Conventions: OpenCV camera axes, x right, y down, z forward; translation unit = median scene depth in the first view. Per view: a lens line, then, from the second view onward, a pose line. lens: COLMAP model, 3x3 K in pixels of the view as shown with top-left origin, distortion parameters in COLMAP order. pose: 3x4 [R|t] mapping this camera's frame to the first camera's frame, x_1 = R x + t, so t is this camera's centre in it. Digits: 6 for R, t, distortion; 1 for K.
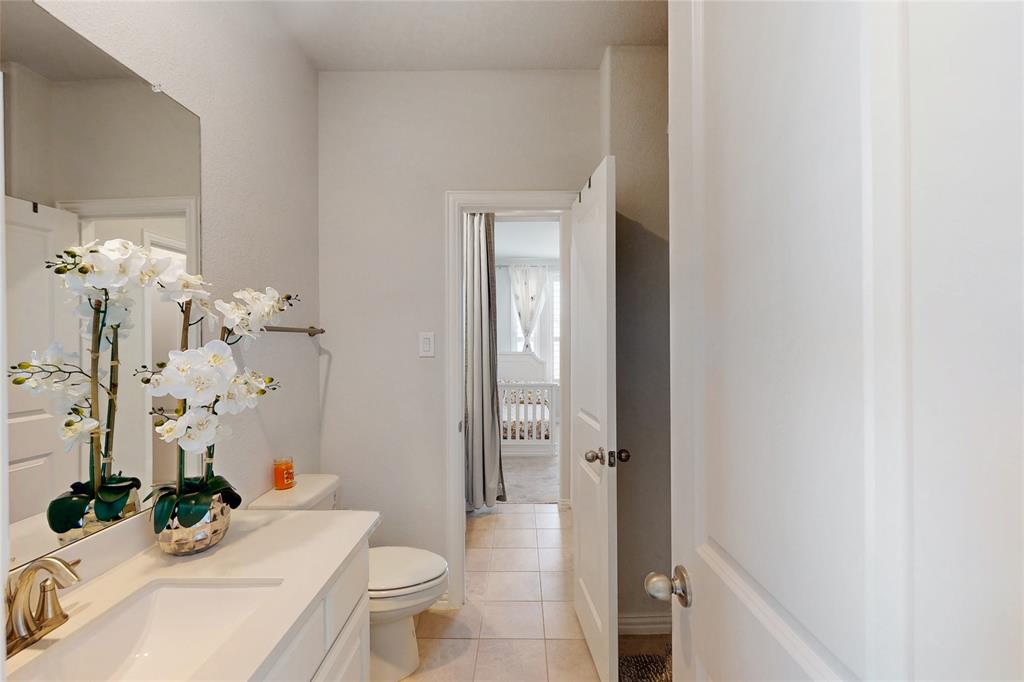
lens RADIAL K [[444.1, 0, 512.4], [0, 444.1, 343.6], [0, 0, 1]] dist [0.000795, 0.000390]
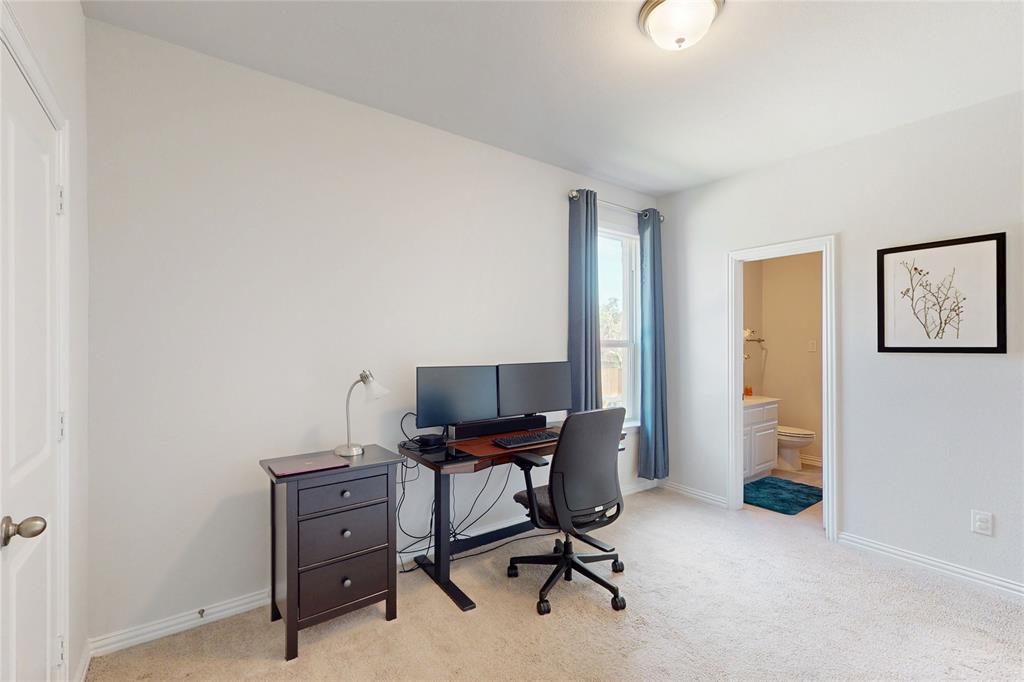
lens RADIAL K [[444.1, 0, 512.4], [0, 444.1, 343.6], [0, 0, 1]] dist [0.000795, 0.000390]
pose [[0.601301, 0.002211, -0.799019, 0.732945], [-0.007004, 0.999972, -0.002504, 0.006468], [0.798992, 0.007102, 0.601300, -1.660162]]
